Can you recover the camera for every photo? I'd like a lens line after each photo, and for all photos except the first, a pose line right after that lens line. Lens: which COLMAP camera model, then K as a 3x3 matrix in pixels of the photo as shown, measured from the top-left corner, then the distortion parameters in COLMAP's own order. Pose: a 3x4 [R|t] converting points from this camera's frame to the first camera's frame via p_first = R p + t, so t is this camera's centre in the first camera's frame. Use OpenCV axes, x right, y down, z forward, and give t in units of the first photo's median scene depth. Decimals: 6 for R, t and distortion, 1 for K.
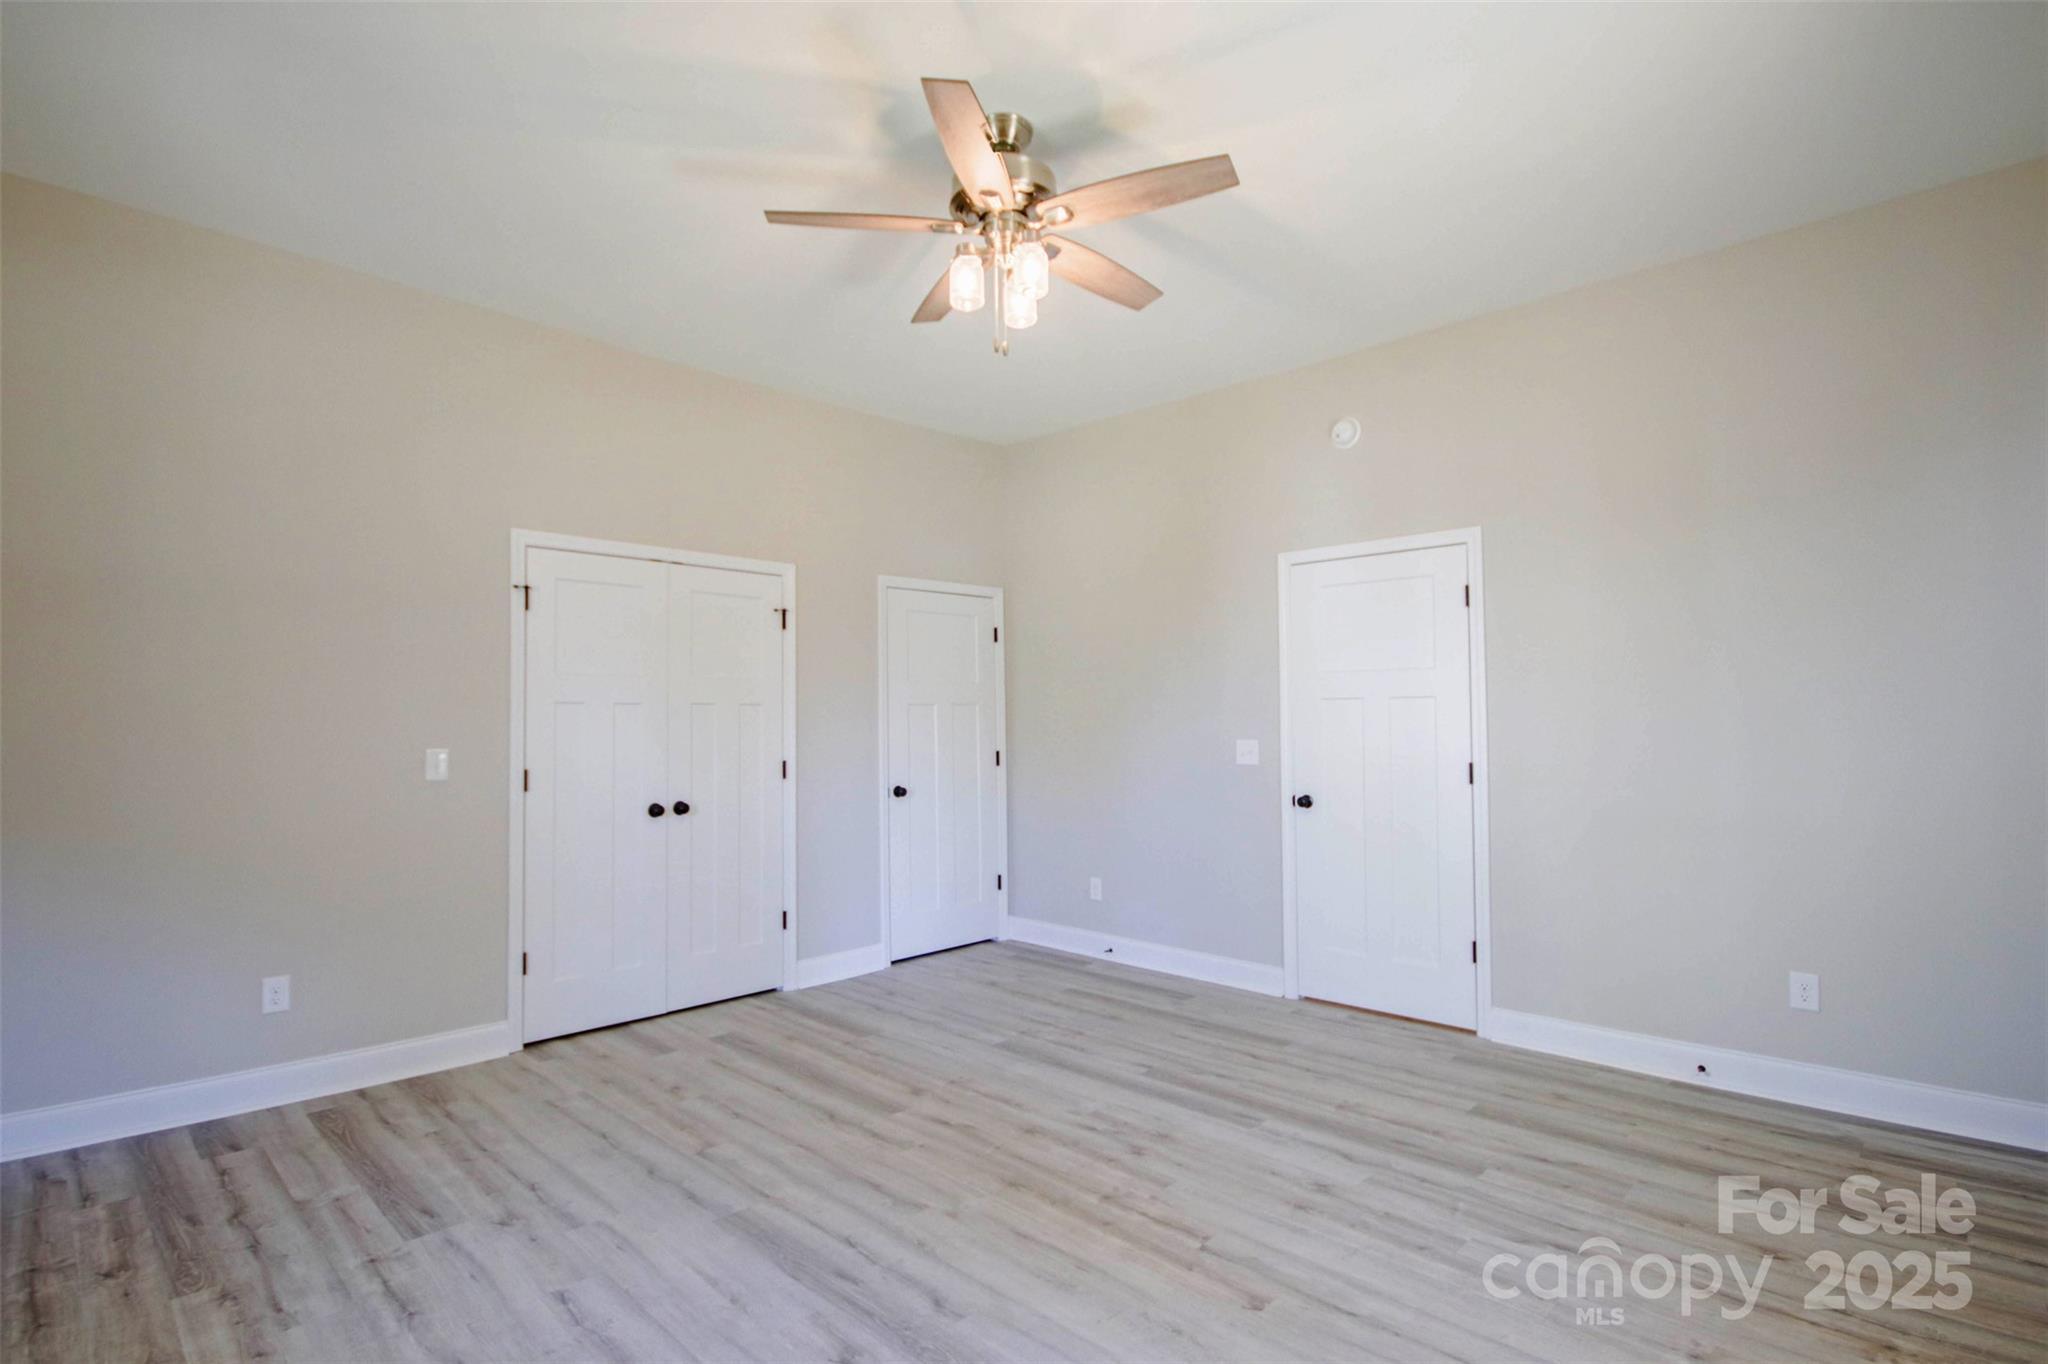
lens RADIAL K [[994.6, 0, 1001.0], [0, 994.6, 690.5], [0, 0, 1]] dist [-0.002129, -0.000361]
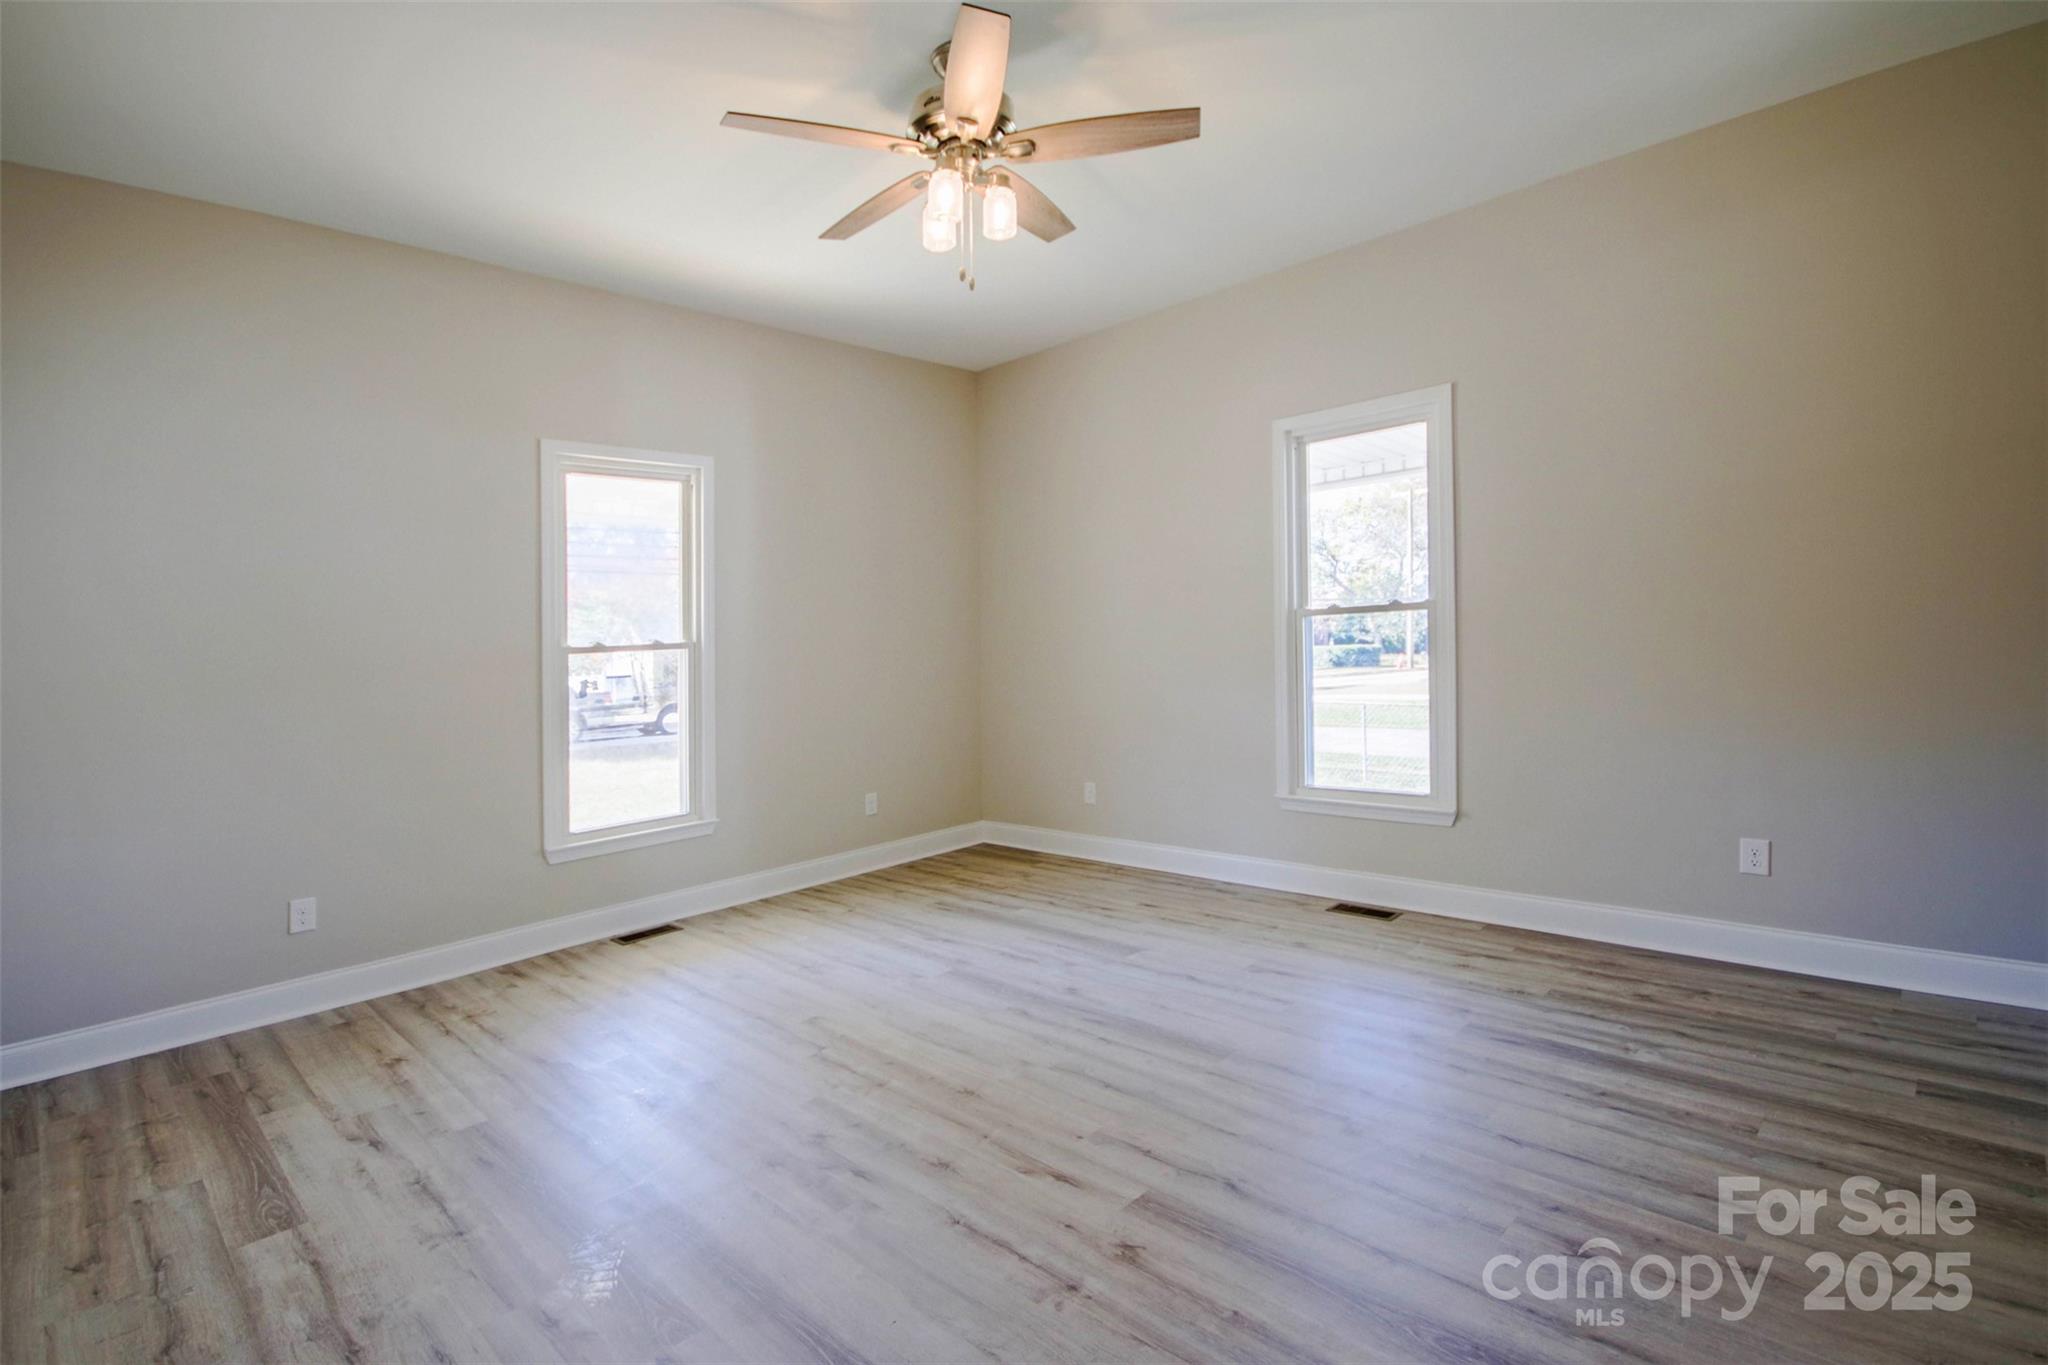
lens RADIAL K [[962.4, 0, 1013.9], [0, 962.4, 692.5], [0, 0, 1]] dist [-0.003197, -0.000145]
pose [[-0.997865, 0.058029, -0.029973, -0.026037], [0.057483, 0.998170, 0.018756, 0.087240], [0.031007, 0.016993, -0.999375, 1.935088]]
